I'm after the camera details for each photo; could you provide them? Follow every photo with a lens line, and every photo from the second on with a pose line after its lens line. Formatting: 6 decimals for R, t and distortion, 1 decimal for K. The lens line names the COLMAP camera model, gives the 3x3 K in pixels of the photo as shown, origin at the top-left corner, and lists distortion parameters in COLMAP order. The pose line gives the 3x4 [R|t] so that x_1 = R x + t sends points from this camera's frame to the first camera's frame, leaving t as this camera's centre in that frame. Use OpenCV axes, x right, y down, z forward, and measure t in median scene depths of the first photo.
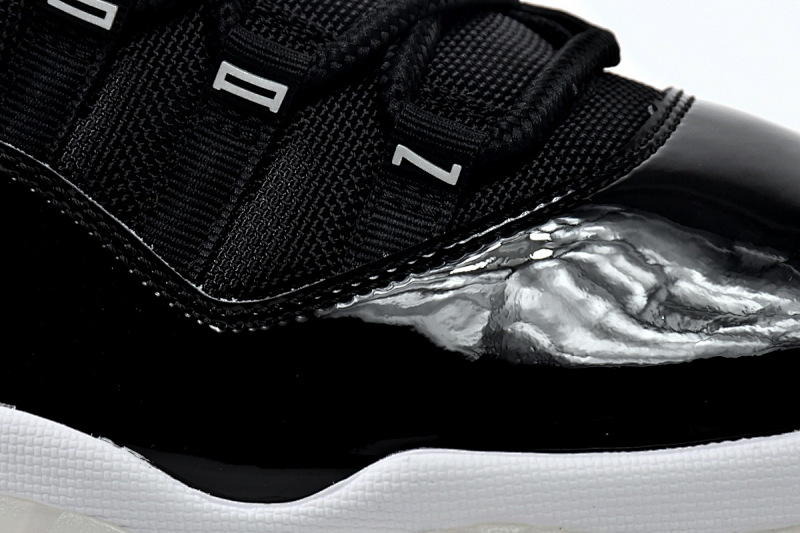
lens RADIAL K [[4751.9, 0, 402.0], [0, 4751.9, 266.9], [0, 0, 1]] dist [0.344800, 0.000000]
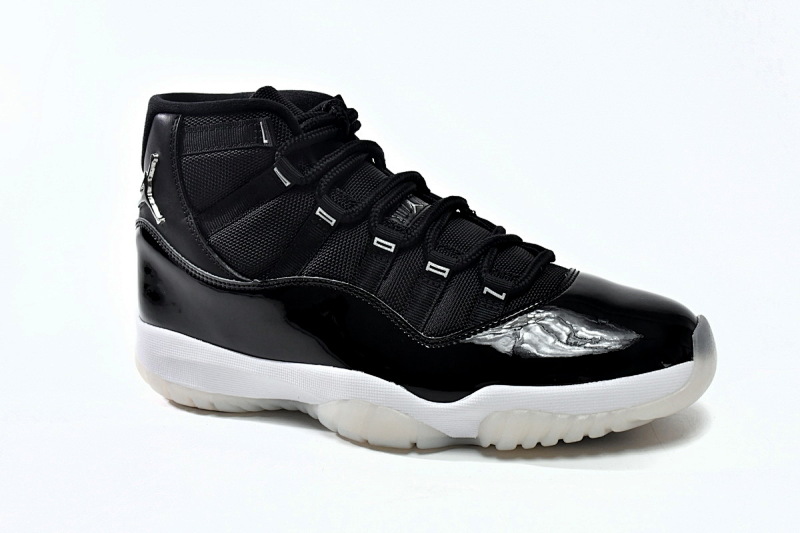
lens RADIAL K [[1015.4, 0, 398.2], [0, 1015.4, 272.9], [0, 0, 1]] dist [-0.005664, 0.000000]
pose [[0.996742, -0.015155, -0.079219, -0.004735], [0.011032, 0.998575, -0.052223, -0.000805], [0.079898, 0.051179, 0.995488, 0.329602]]
